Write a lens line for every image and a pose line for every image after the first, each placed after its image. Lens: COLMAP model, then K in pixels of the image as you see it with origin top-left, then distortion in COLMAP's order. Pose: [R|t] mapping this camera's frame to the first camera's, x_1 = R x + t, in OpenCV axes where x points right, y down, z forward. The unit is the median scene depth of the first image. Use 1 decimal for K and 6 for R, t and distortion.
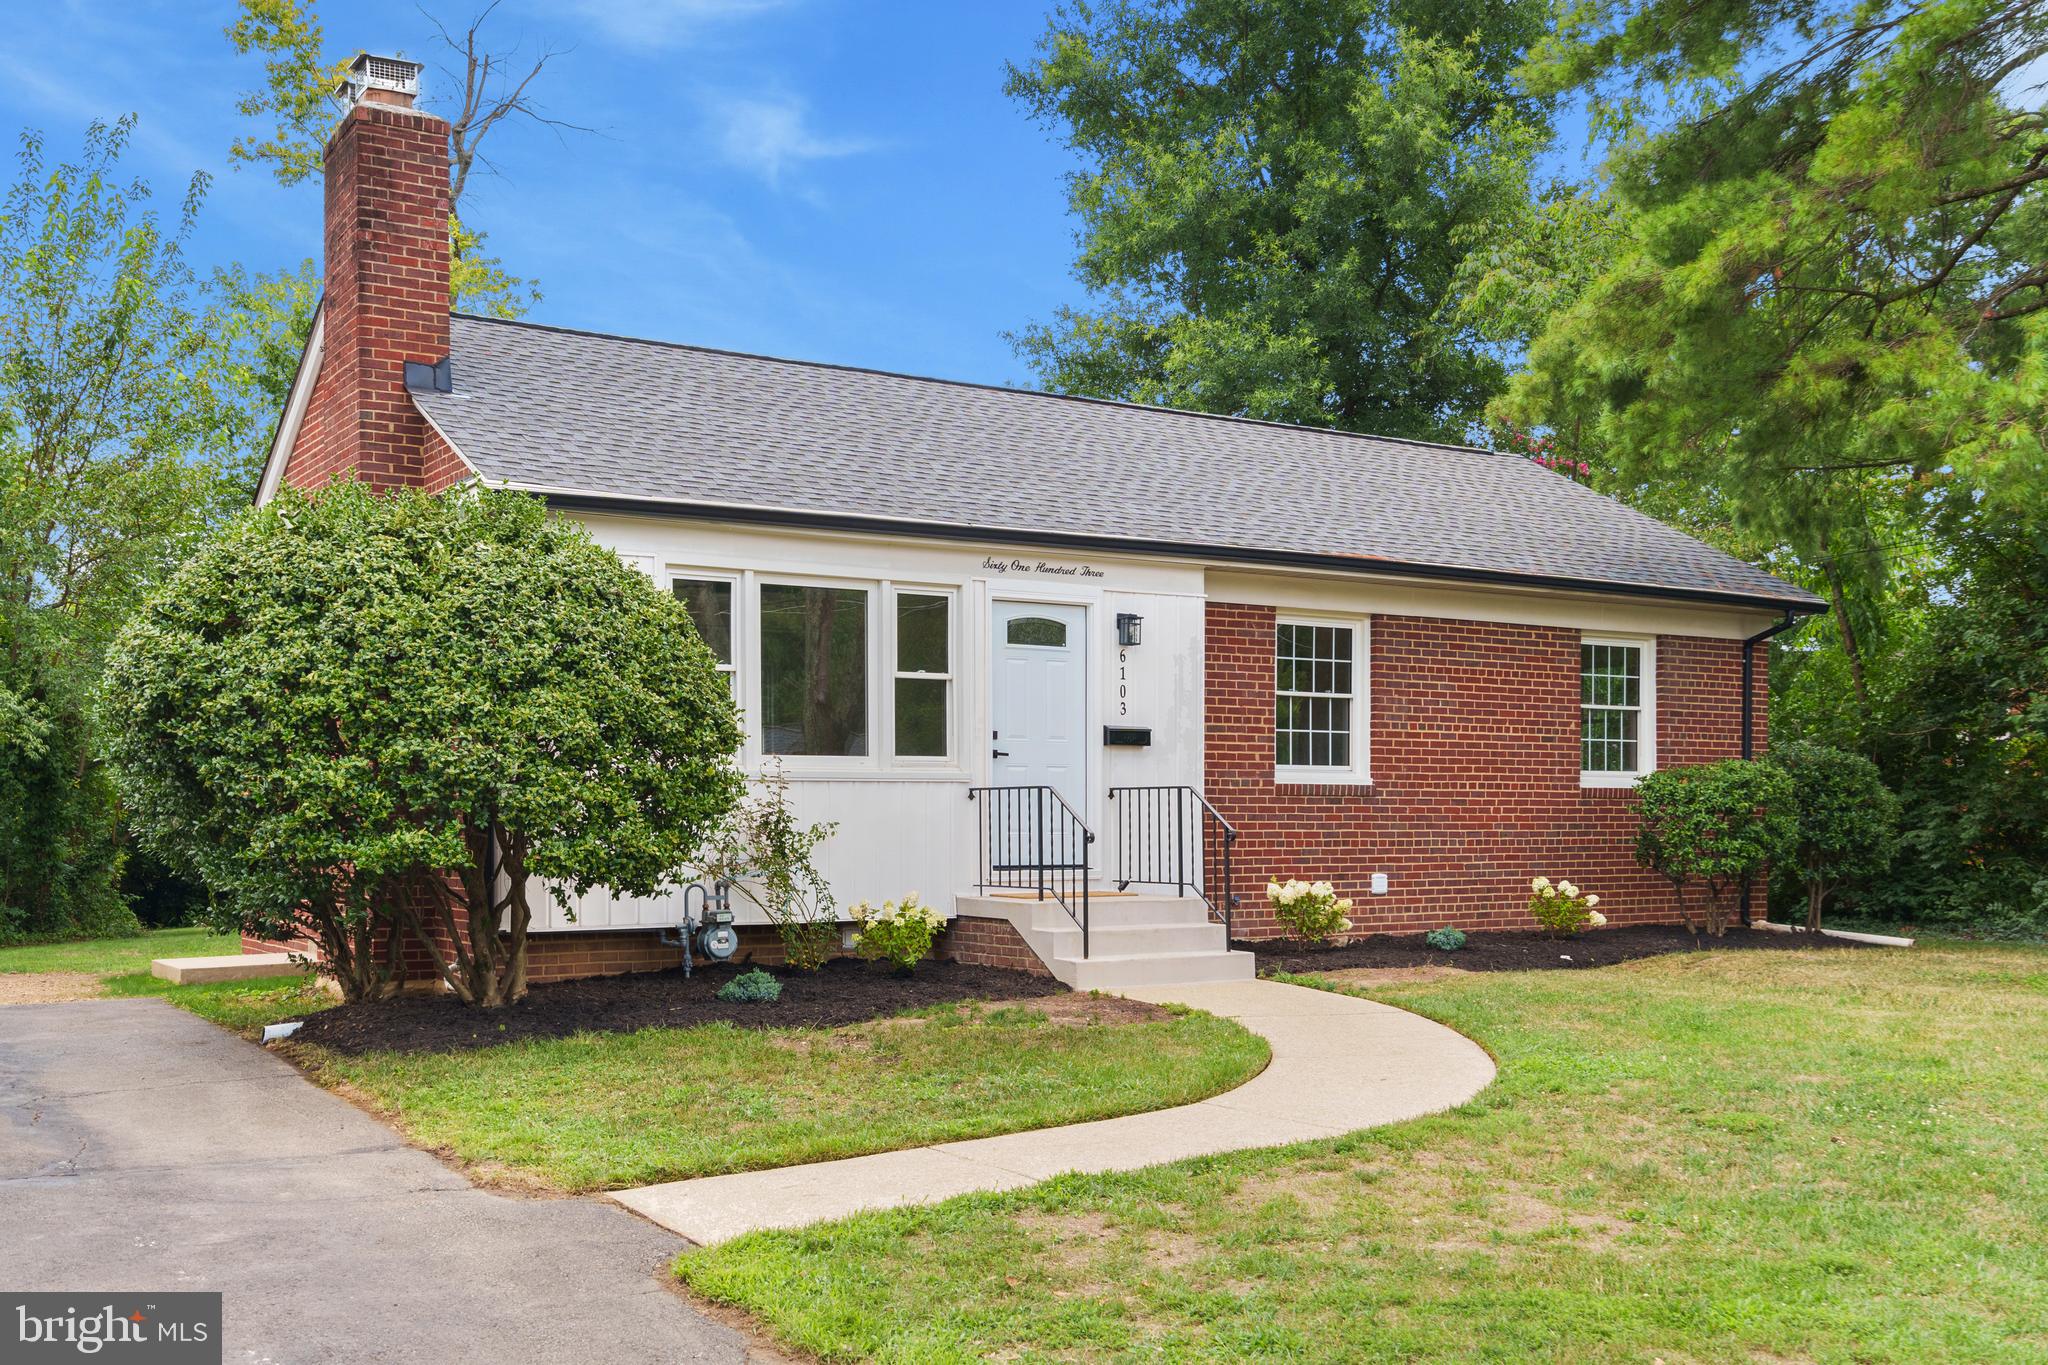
lens RADIAL K [[1941.5, 0, 1024.0], [0, 1941.5, 823.9], [0, 0, 1]] dist [-0.001578, -0.002543]
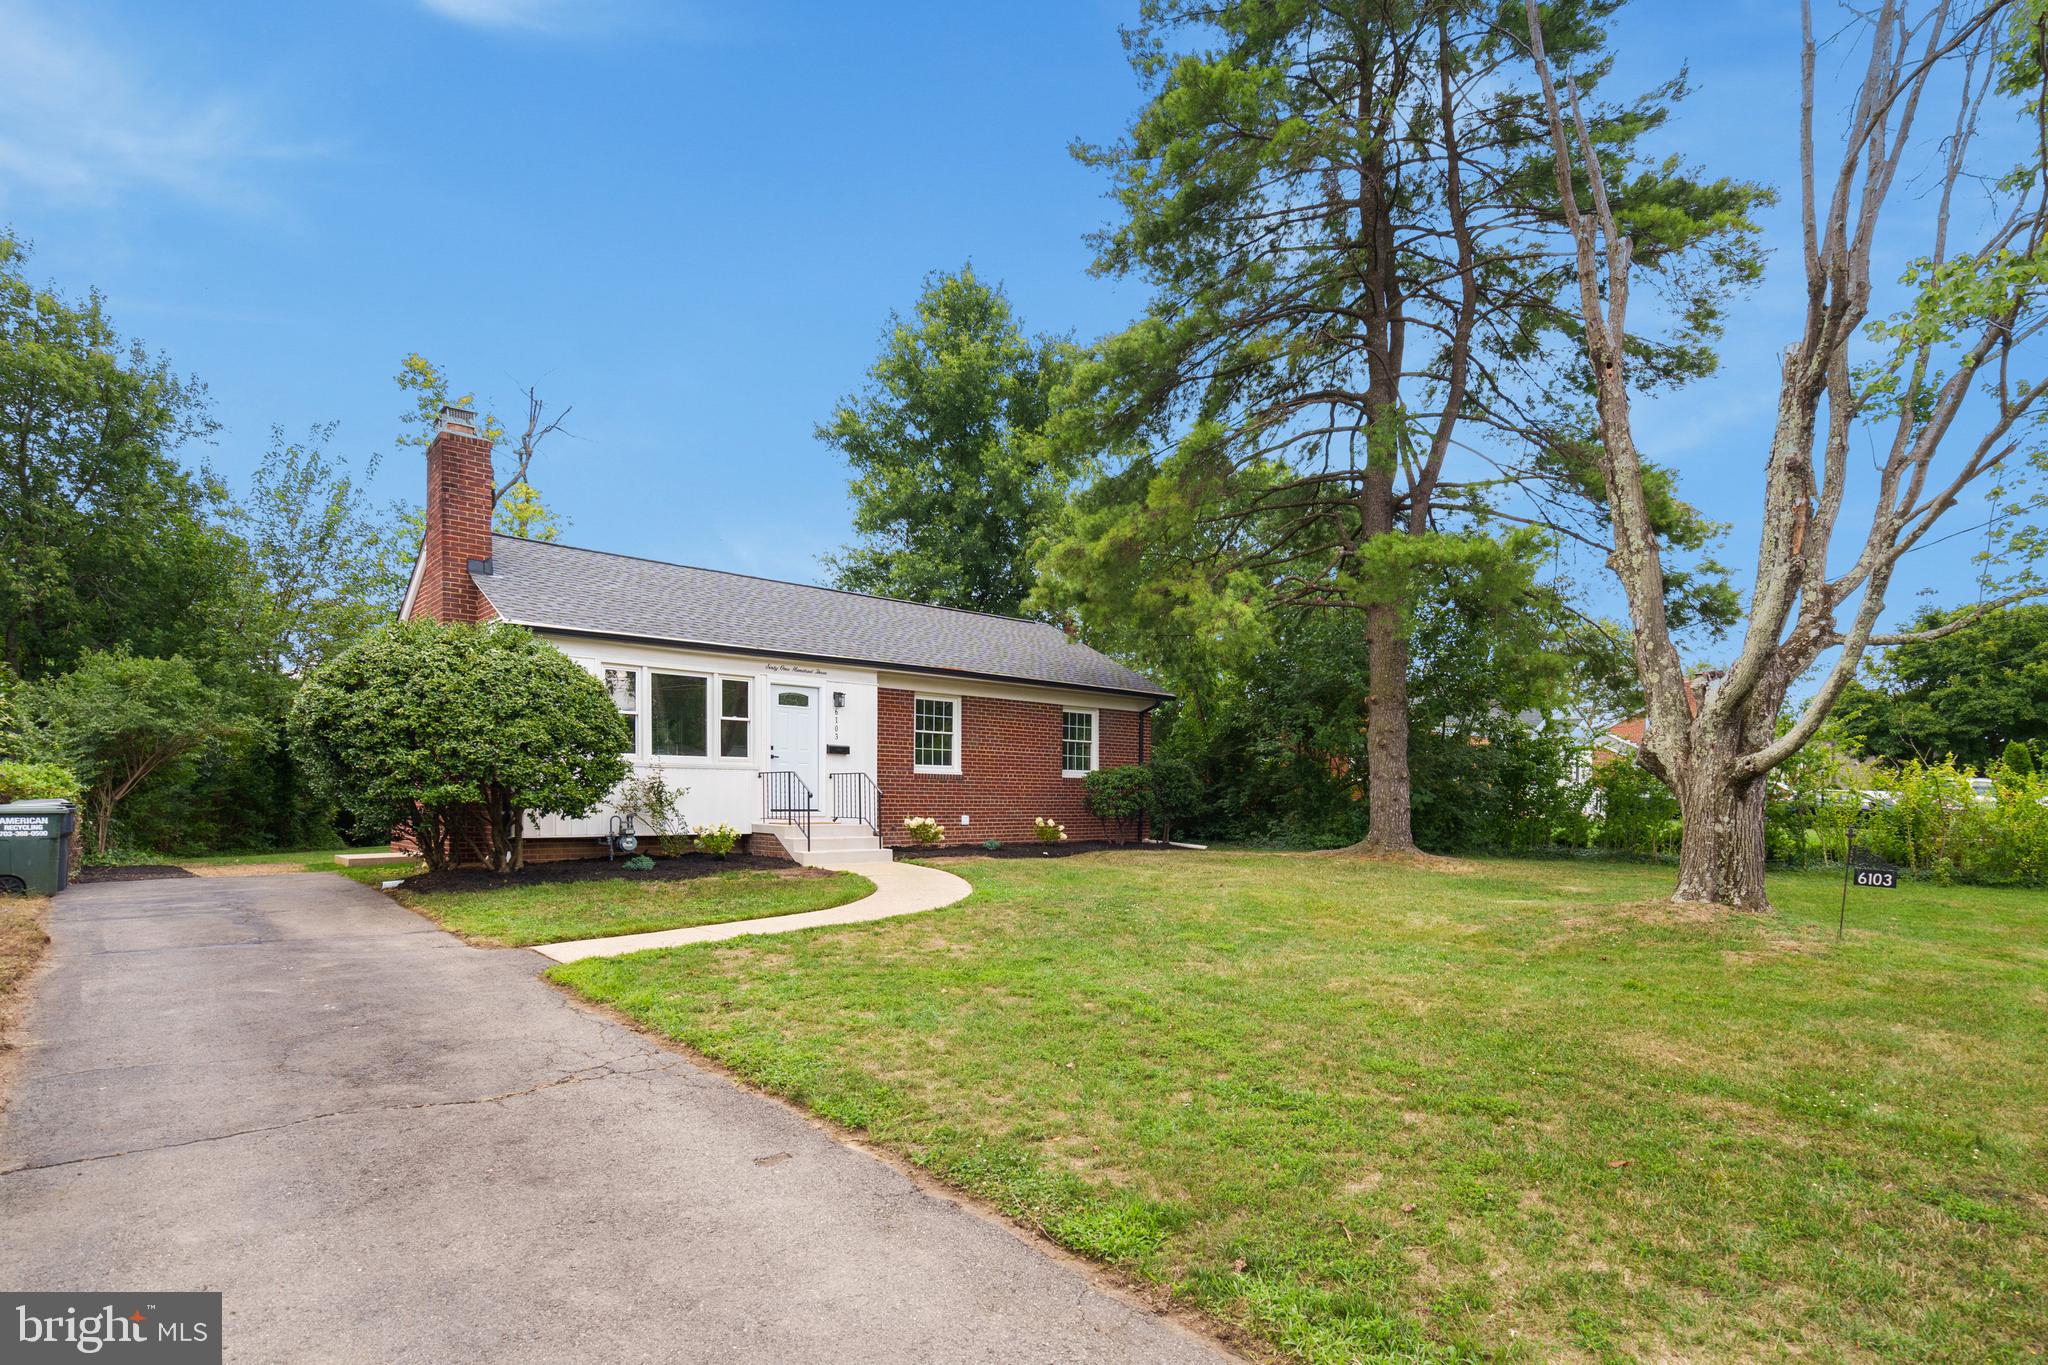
lens RADIAL K [[970.1, 0, 1026.1], [0, 970.1, 806.6], [0, 0, 1]] dist [-0.000564, -0.000129]
pose [[0.985712, 0.005618, 0.168347, 0.074614], [-0.006543, 0.999966, 0.004939, 0.010902], [-0.168313, -0.005970, 0.985715, -0.086347]]
